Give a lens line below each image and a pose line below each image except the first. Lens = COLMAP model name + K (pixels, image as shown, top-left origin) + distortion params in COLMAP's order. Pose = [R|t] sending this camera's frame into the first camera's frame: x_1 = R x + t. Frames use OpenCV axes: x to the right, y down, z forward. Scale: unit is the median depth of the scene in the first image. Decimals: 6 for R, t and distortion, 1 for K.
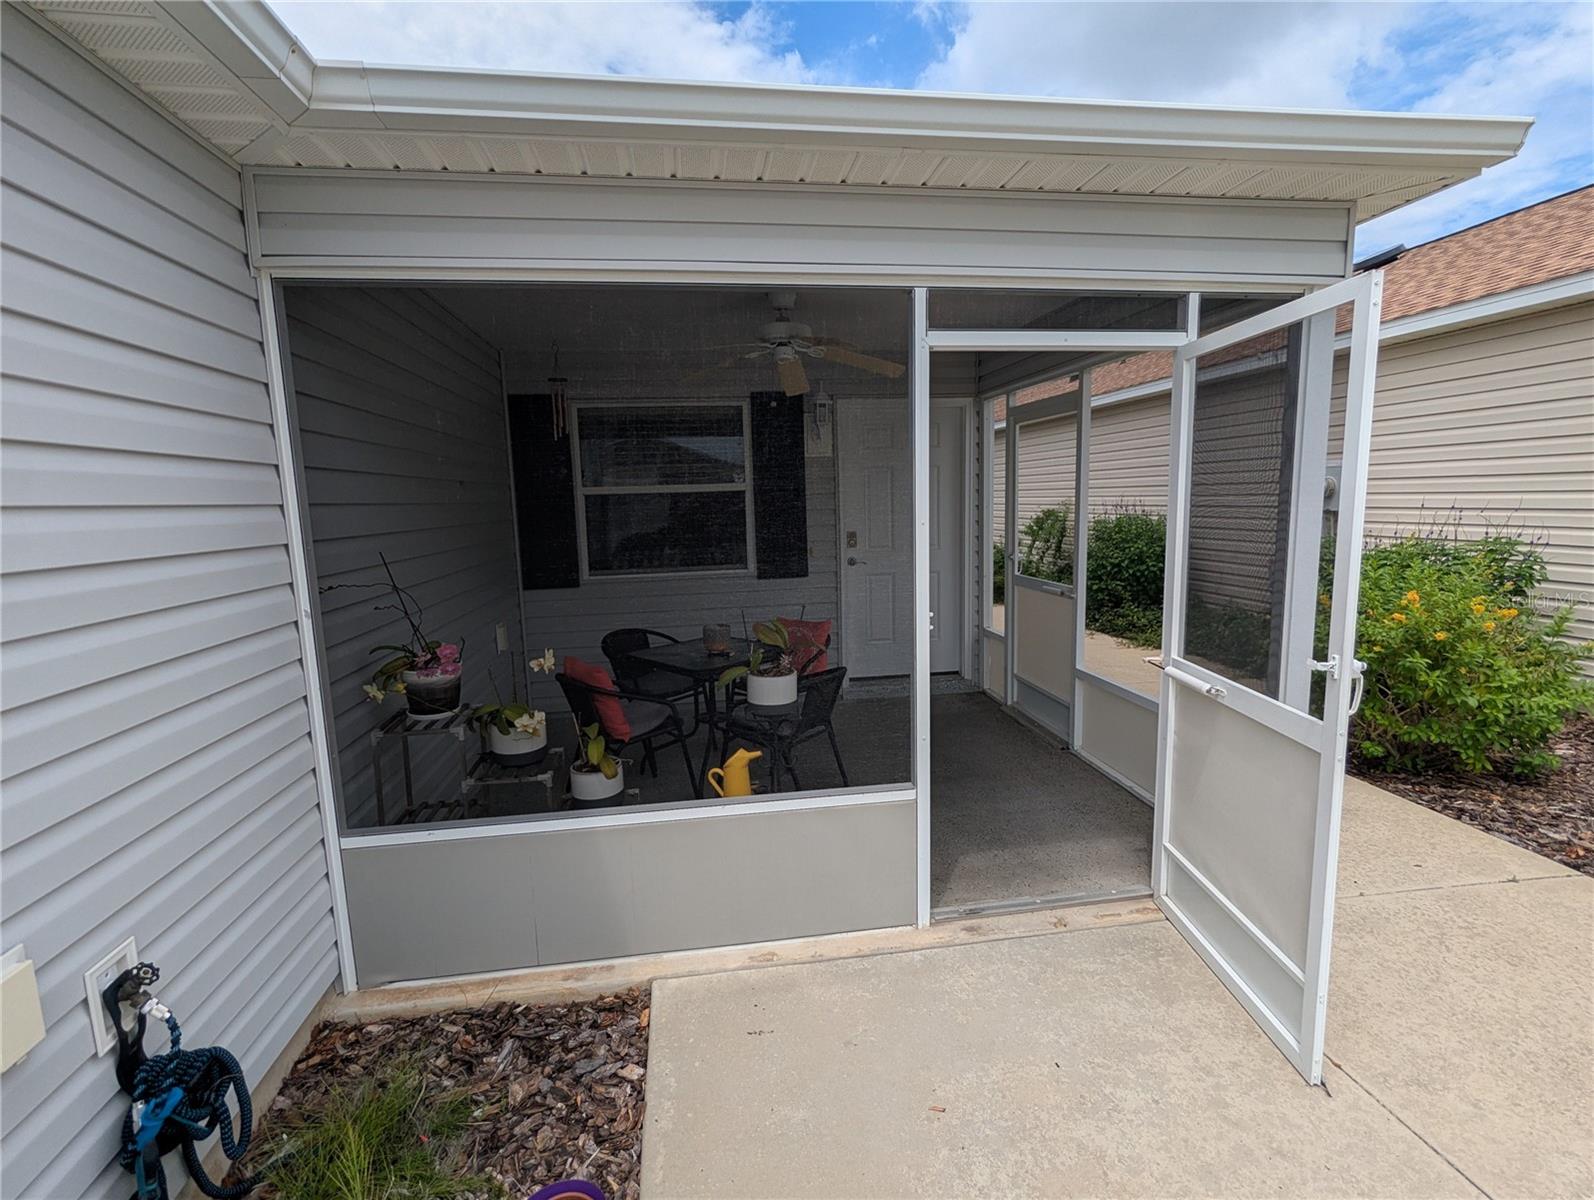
lens RADIAL K [[751.1, 0, 797.0], [0, 751.1, 600.0], [0, 0, 1]] dist [-0.000937, -0.000675]
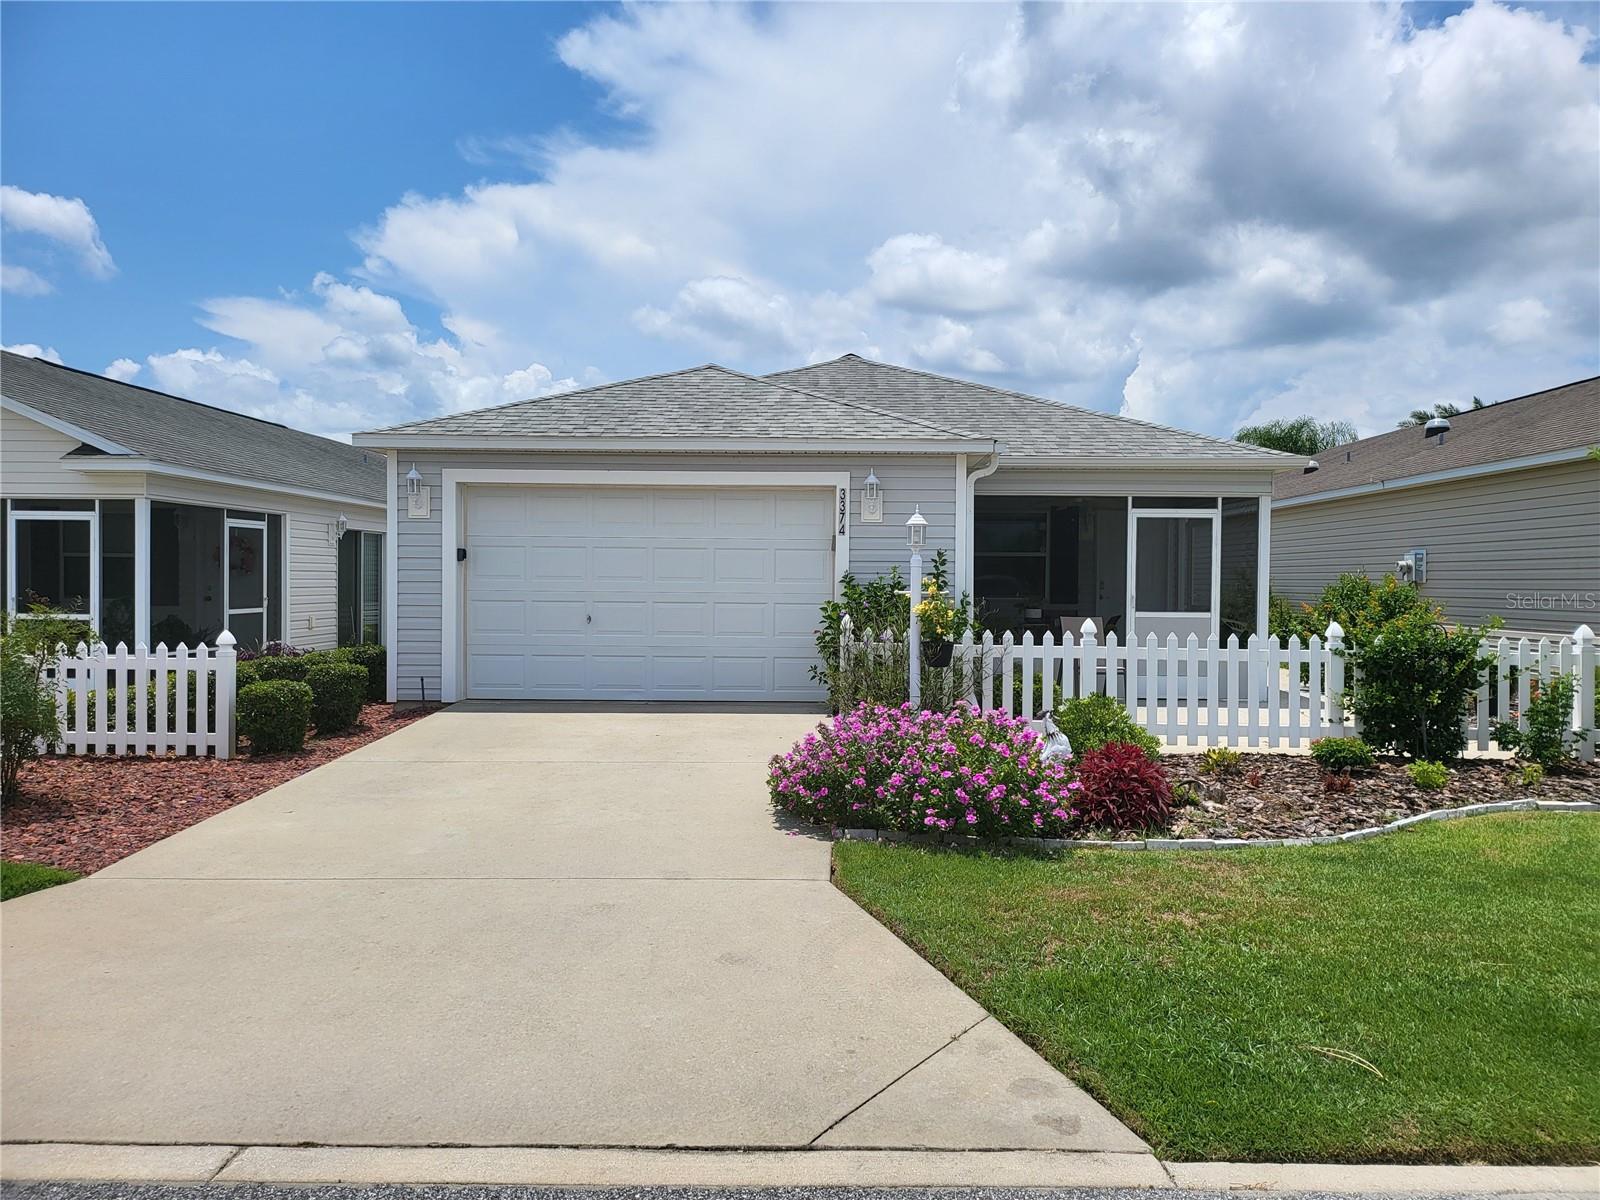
lens RADIAL K [[1118.7, 0, 823.8], [0, 1118.7, 587.1], [0, 0, 1]] dist [0.007656, -0.001240]
pose [[0.987587, 0.036225, -0.152837, -0.192854], [-0.054923, 0.991259, -0.119955, 0.313059], [0.147156, 0.126860, 0.980944, -1.914598]]
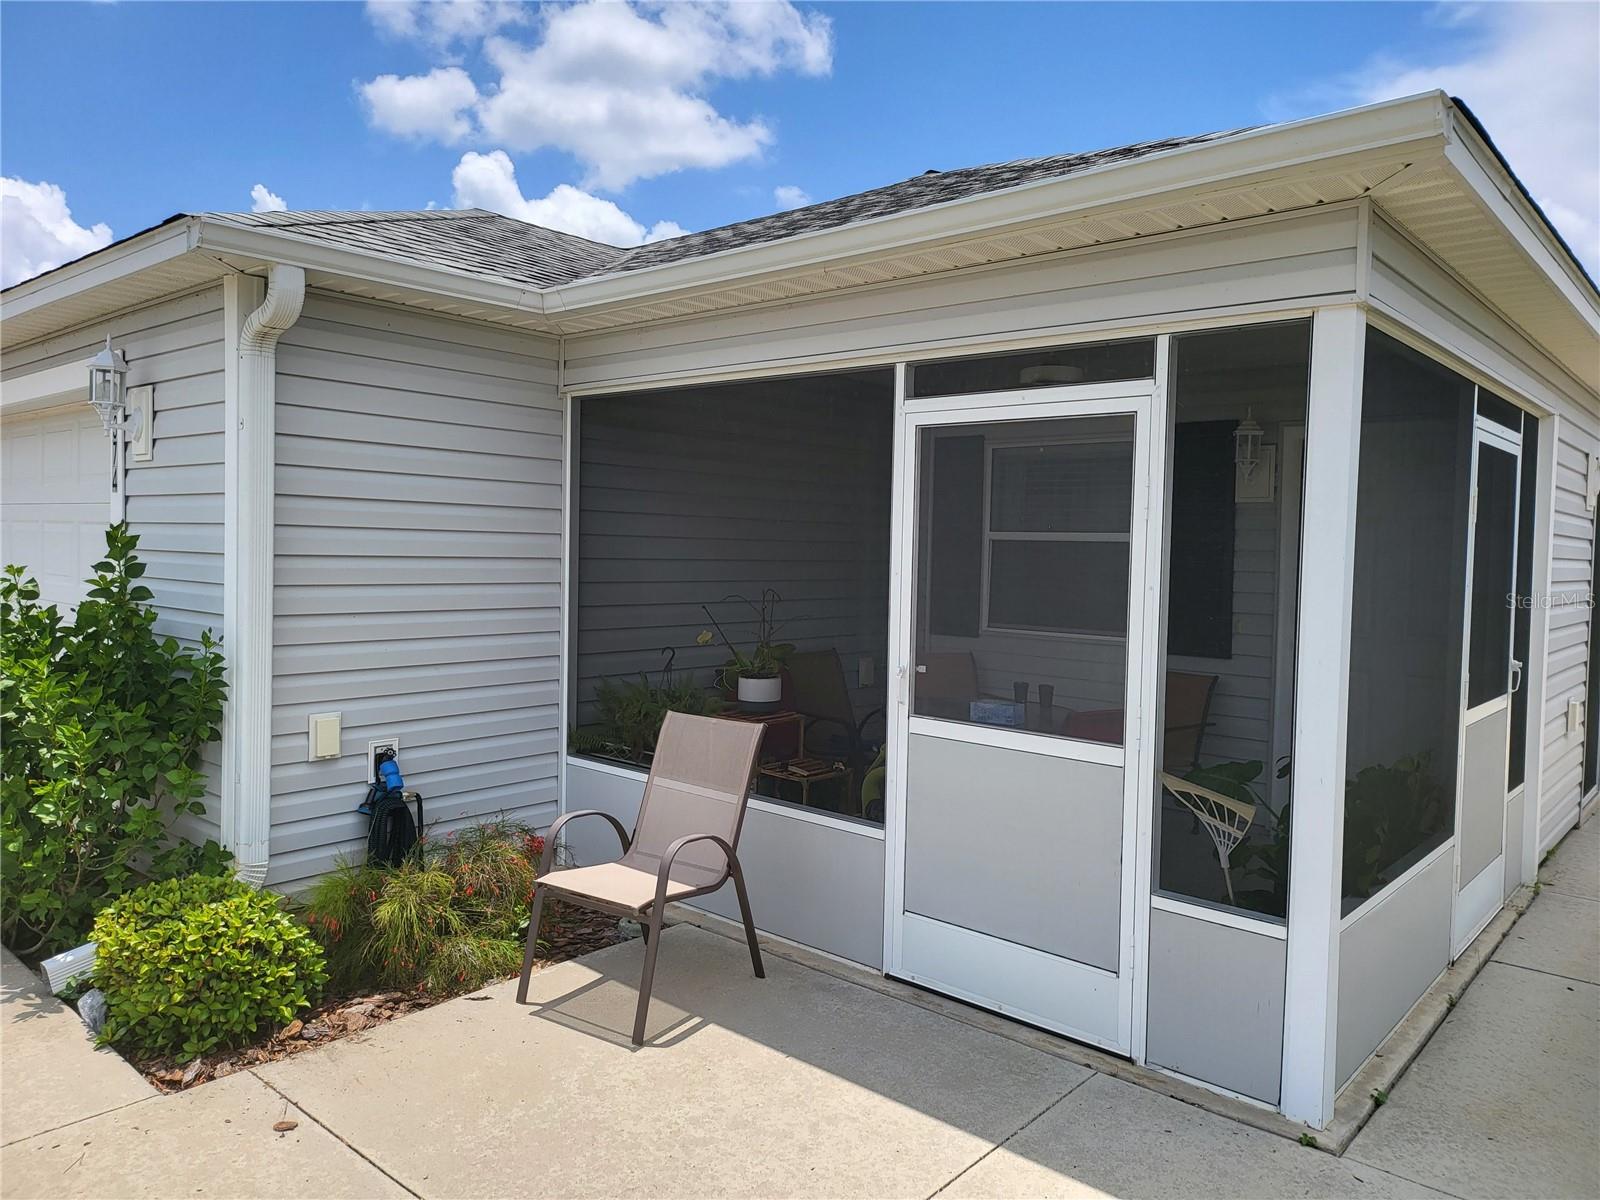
lens RADIAL K [[1118.7, 0, 823.8], [0, 1118.7, 587.1], [0, 0, 1]] dist [0.007656, -0.001240]
pose [[0.656063, 0.072451, -0.751220, 0.629093], [-0.143984, 0.989115, -0.030350, -0.010292], [0.740844, 0.128075, 0.659354, -0.061985]]
